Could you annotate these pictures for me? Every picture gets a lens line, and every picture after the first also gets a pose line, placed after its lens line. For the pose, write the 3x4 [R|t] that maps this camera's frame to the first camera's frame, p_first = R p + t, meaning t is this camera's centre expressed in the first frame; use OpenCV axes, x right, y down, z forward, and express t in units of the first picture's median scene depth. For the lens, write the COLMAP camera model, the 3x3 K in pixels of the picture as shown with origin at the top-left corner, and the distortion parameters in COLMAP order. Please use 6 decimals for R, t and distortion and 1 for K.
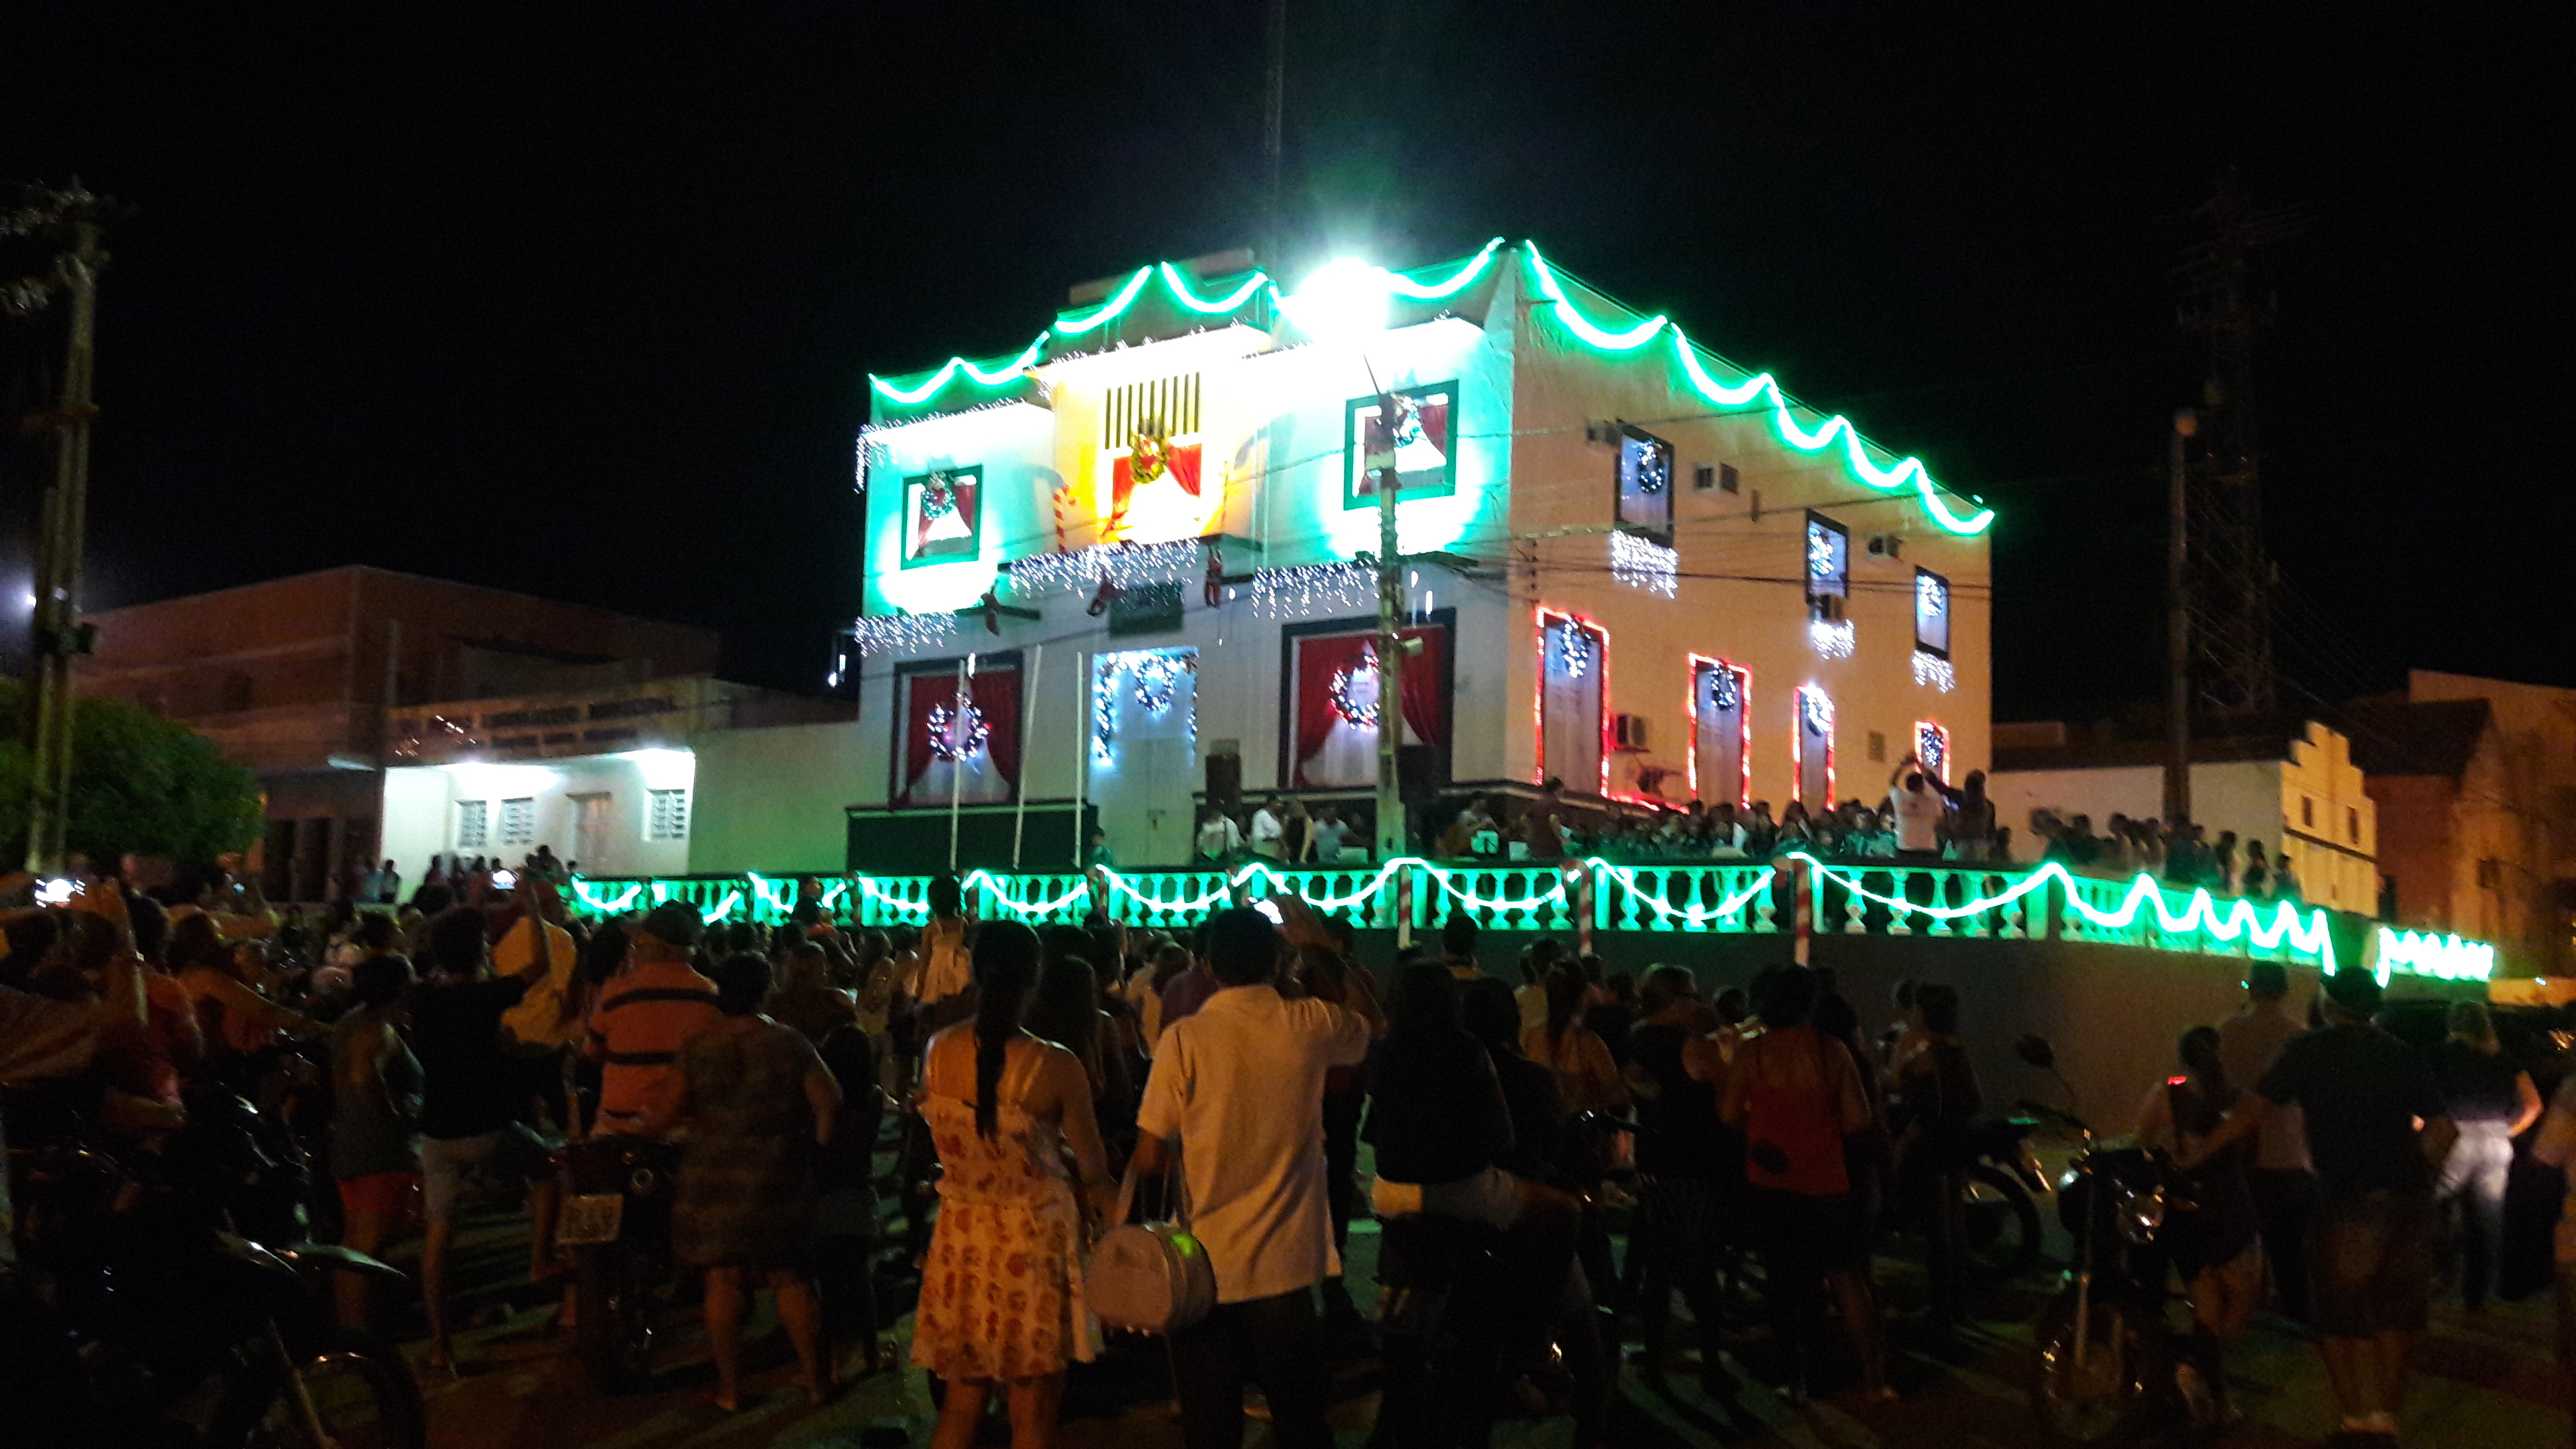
lens RADIAL K [[2107.9, 0, 1267.7], [0, 2107.9, 747.7], [0, 0, 1]] dist [0.200606, -0.543854]
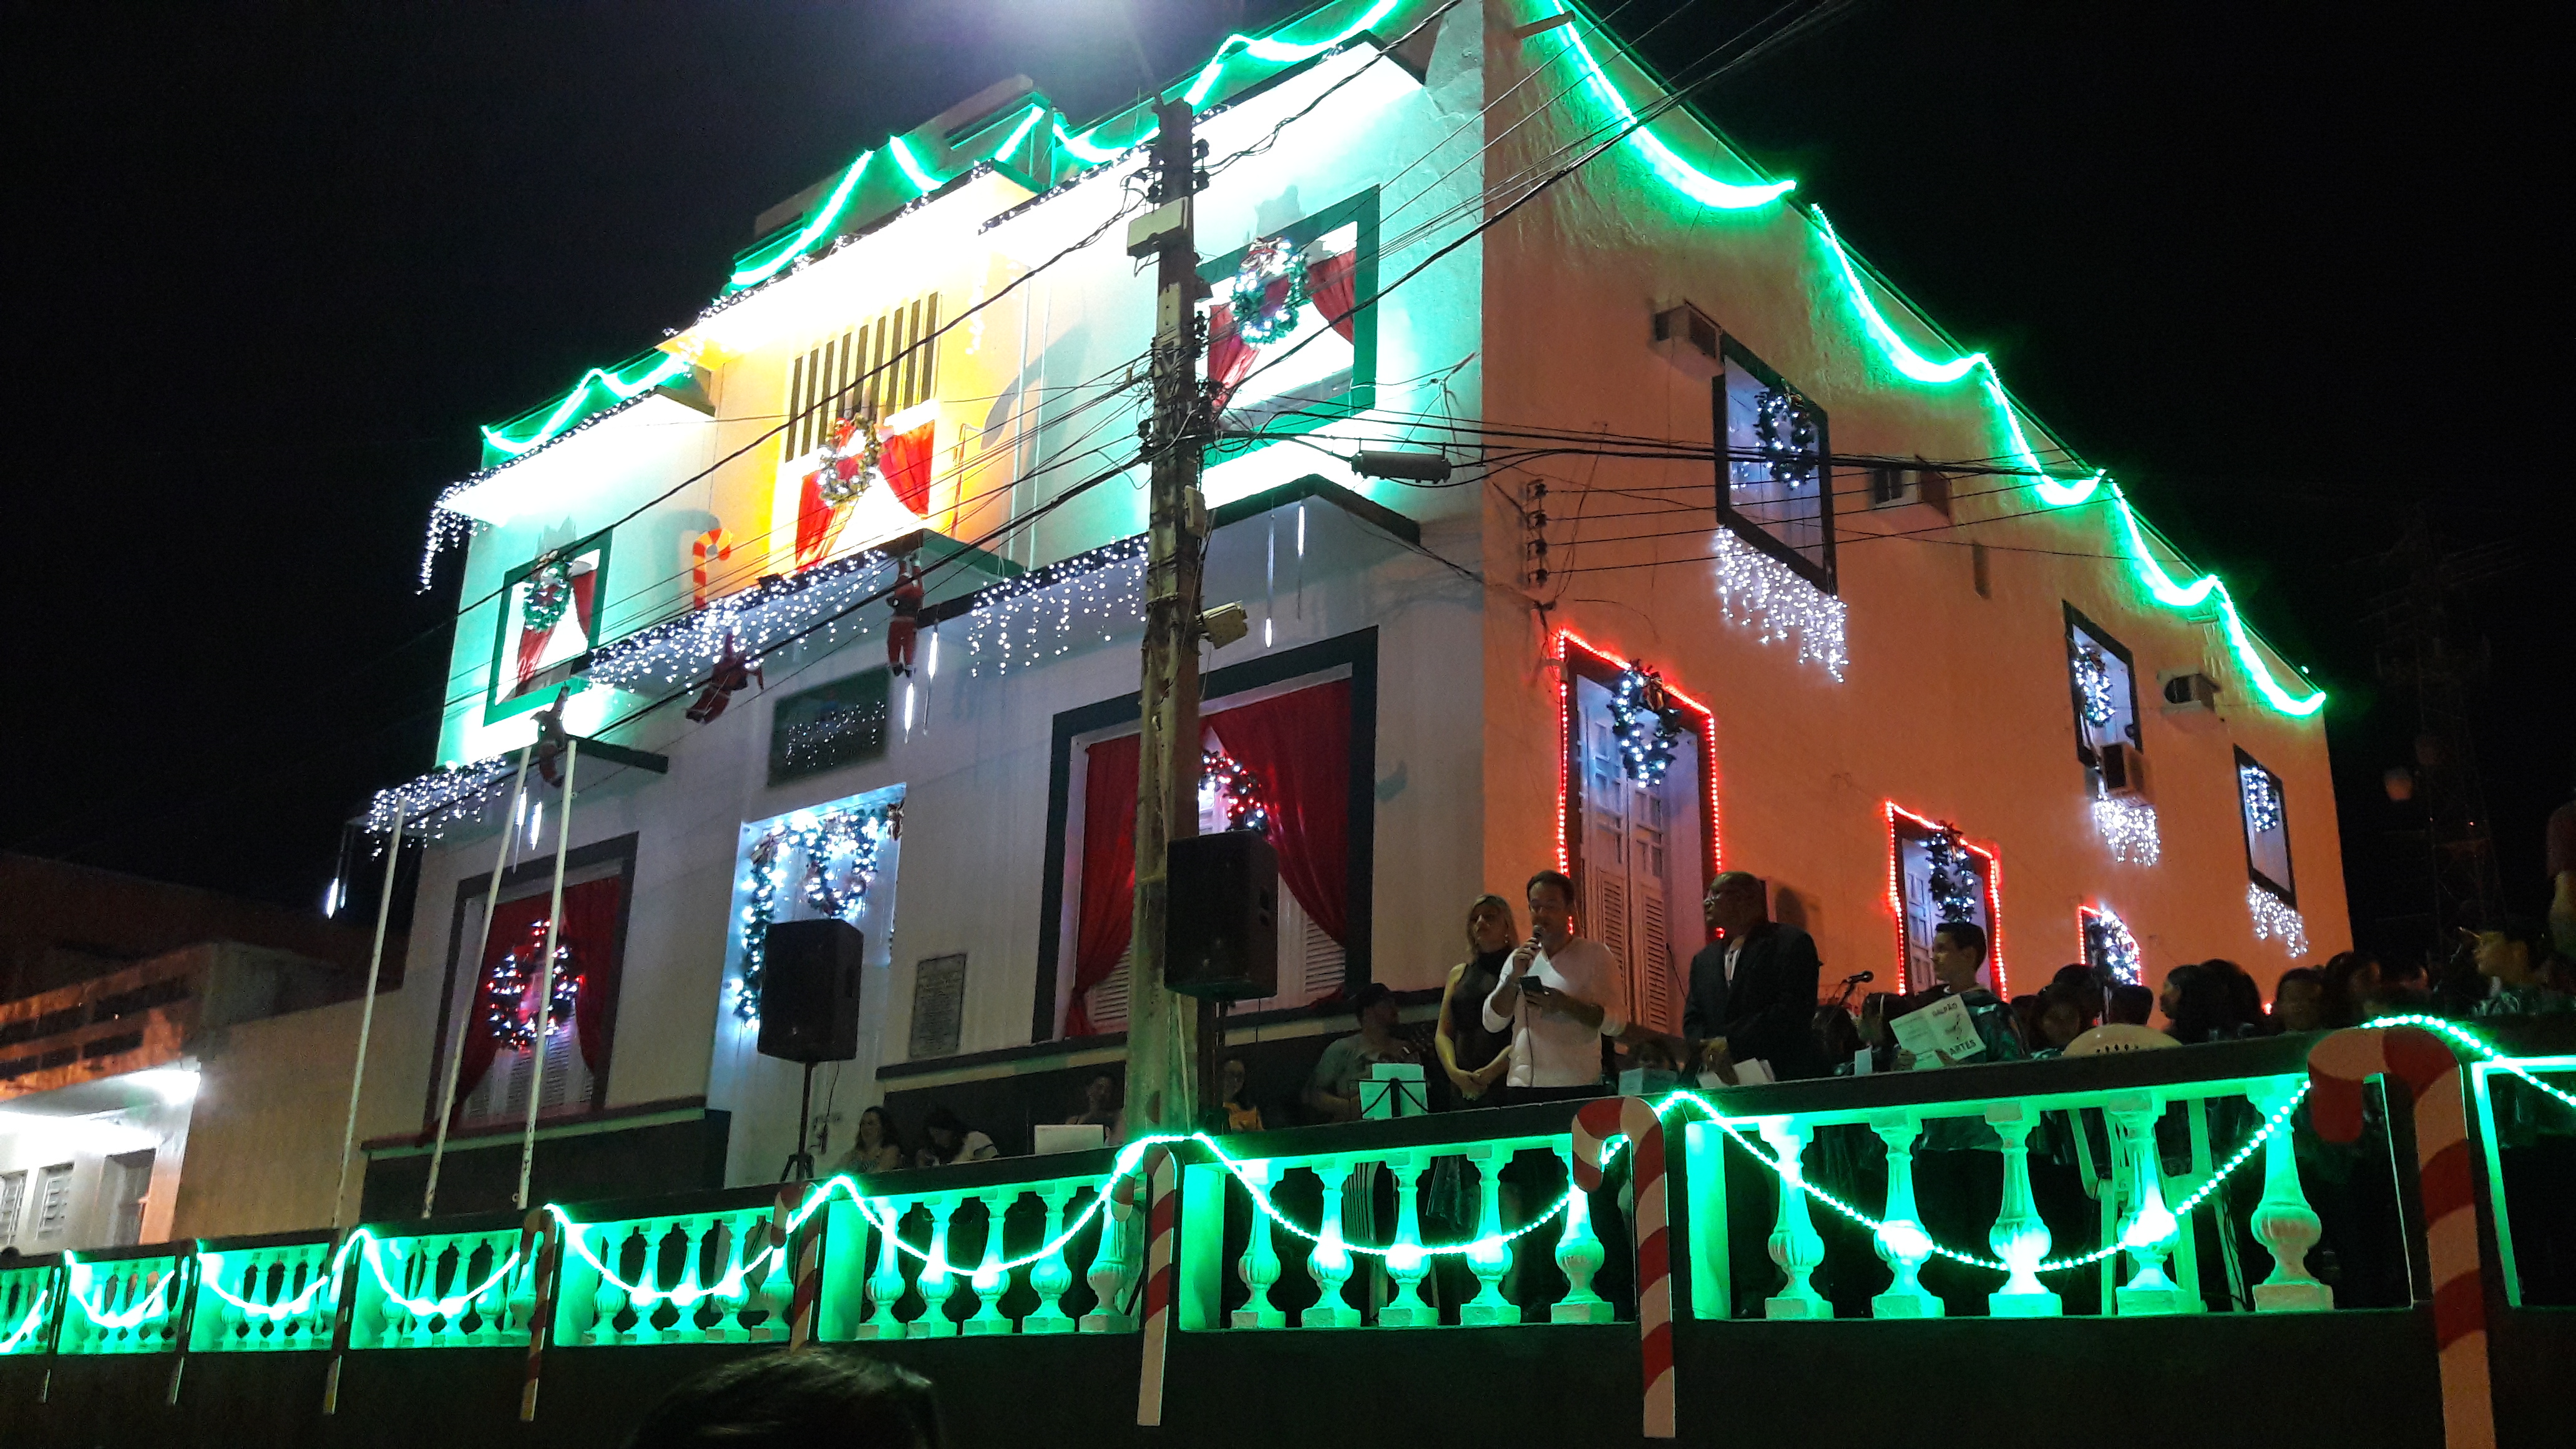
lens RADIAL K [[2089.4, 0, 1287.7], [0, 2089.4, 744.8], [0, 0, 1]] dist [0.166074, -0.401808]
pose [[0.998341, -0.019881, -0.054043, 0.083587], [0.008075, 0.977569, -0.210461, 0.049577], [0.057015, 0.209675, 0.976107, 0.493990]]
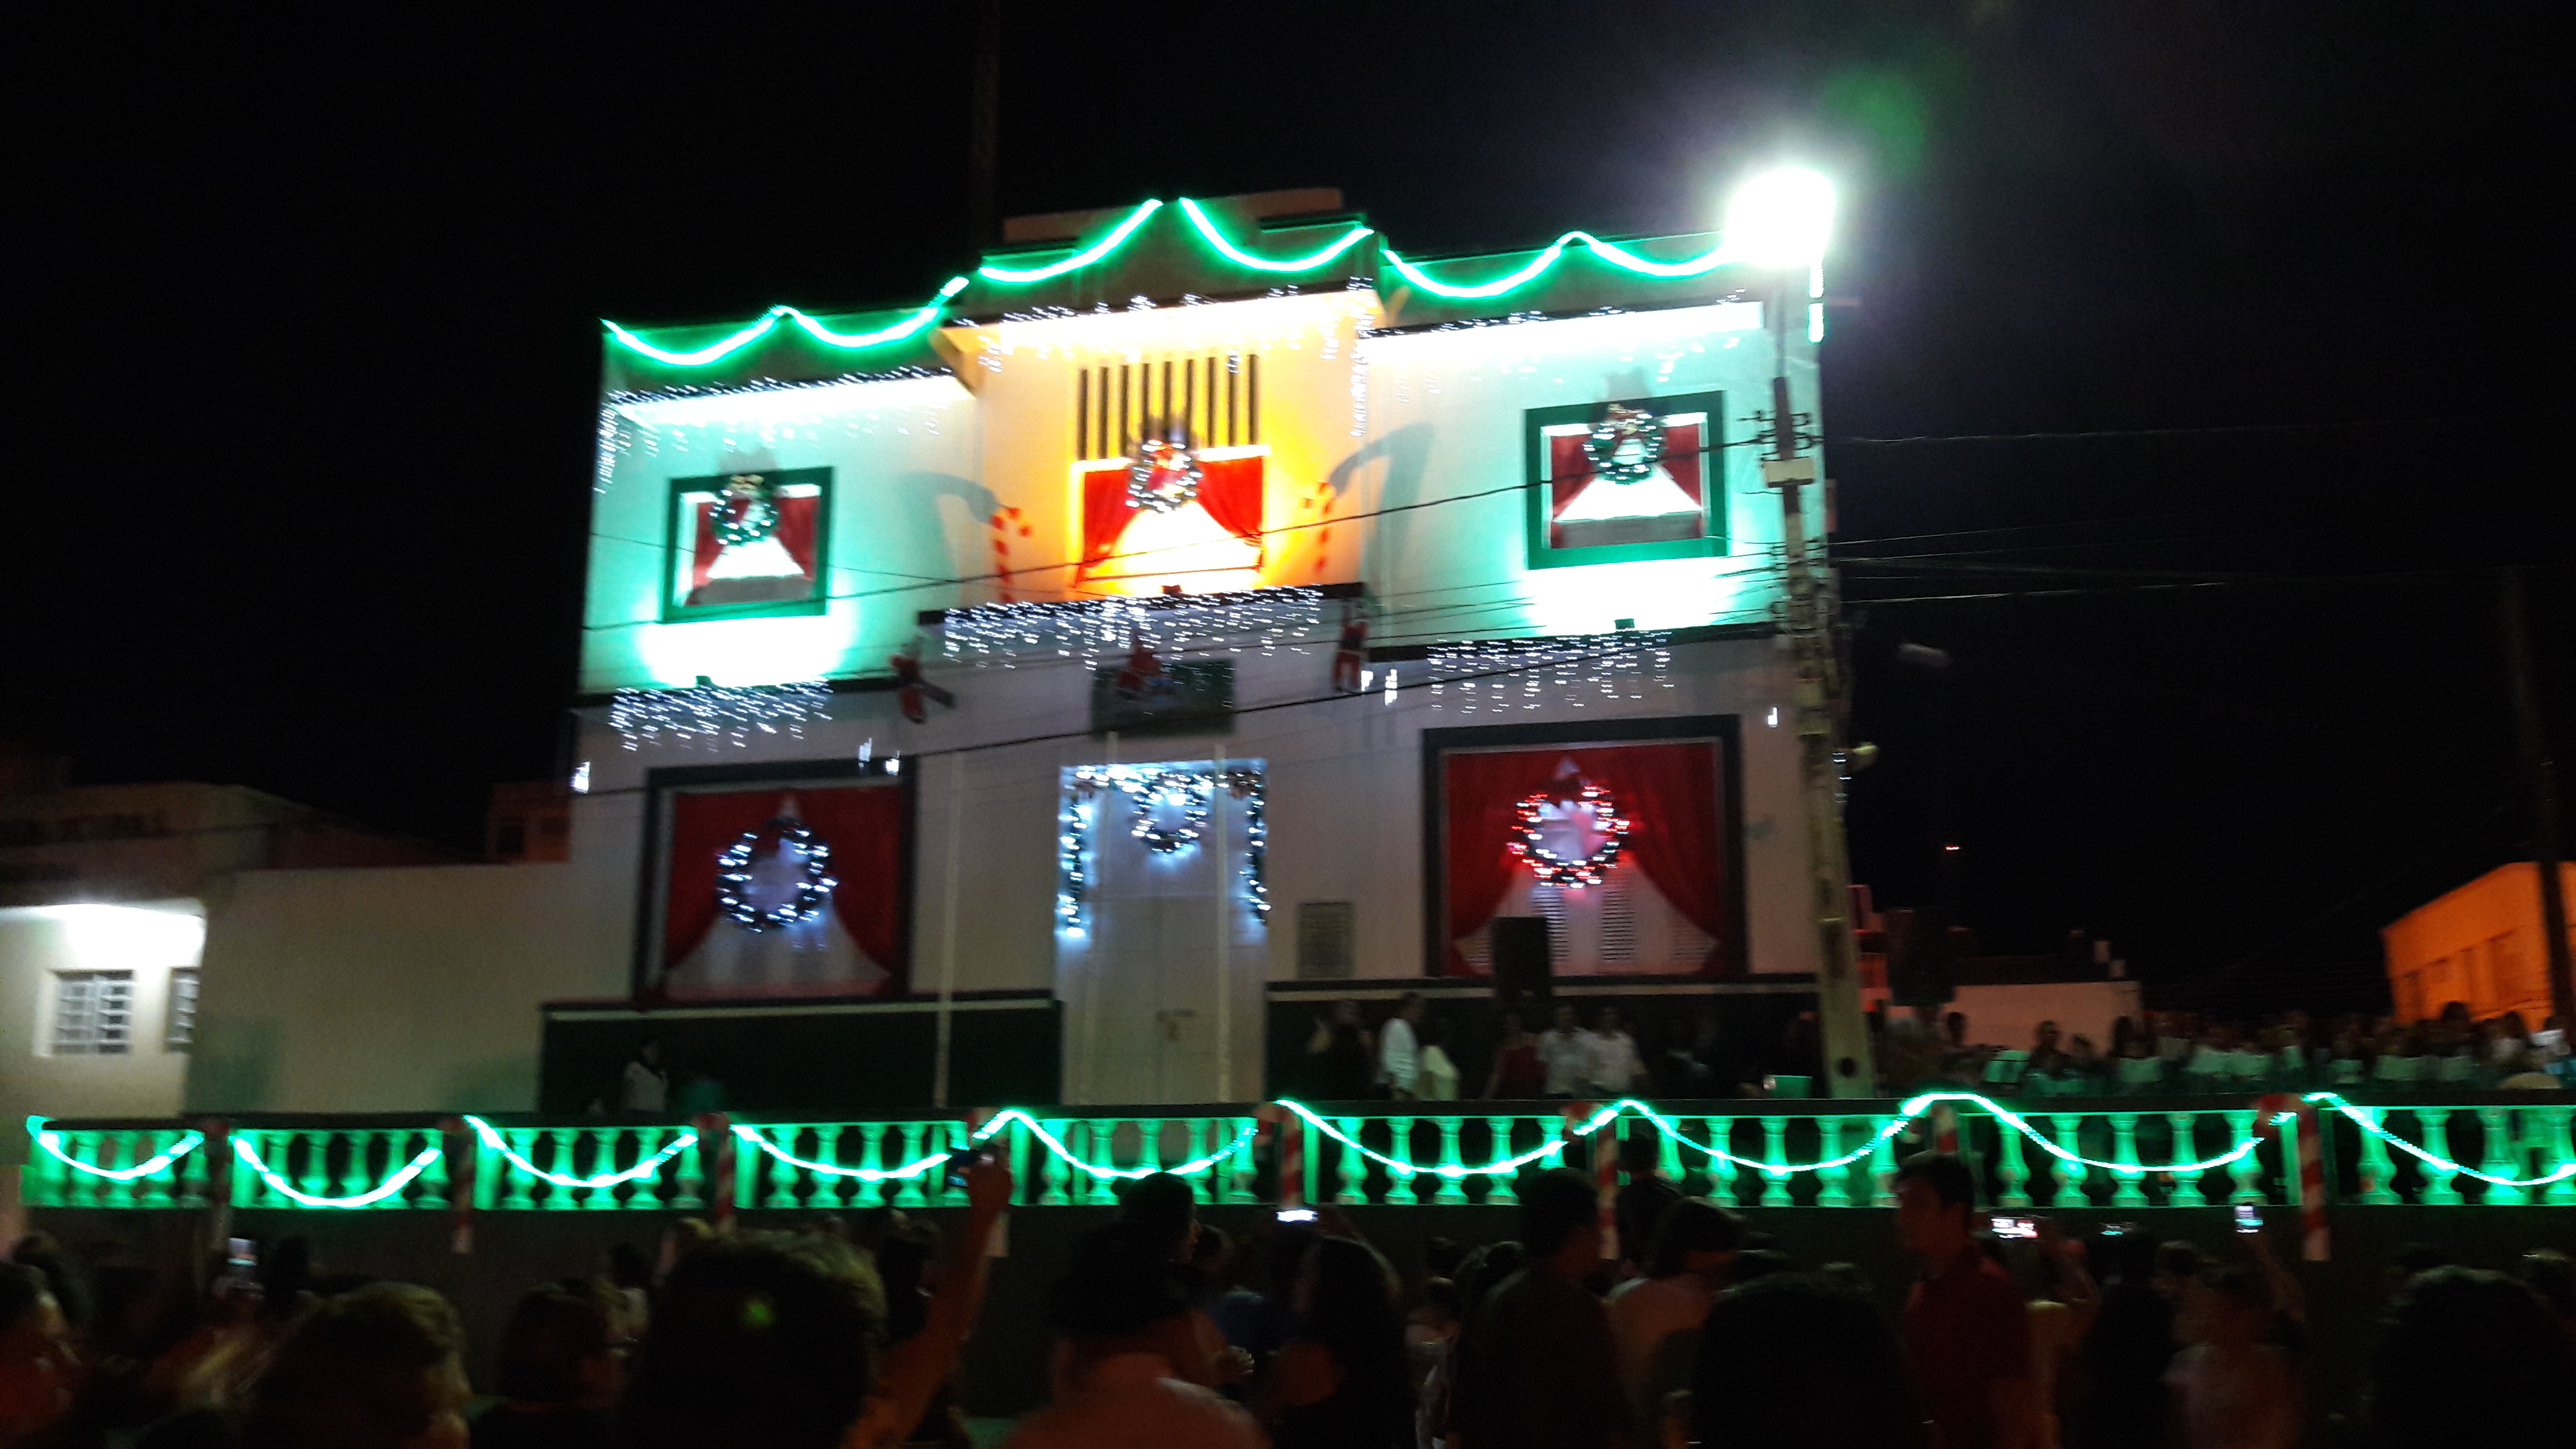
lens RADIAL K [[2107.9, 0, 1267.7], [0, 2107.9, 747.7], [0, 0, 1]] dist [0.200606, -0.543854]
pose [[0.910506, 0.069058, 0.407689, -0.290219], [-0.023724, 0.993056, -0.115228, 0.023202], [-0.412816, 0.095244, 0.905821, 0.396063]]
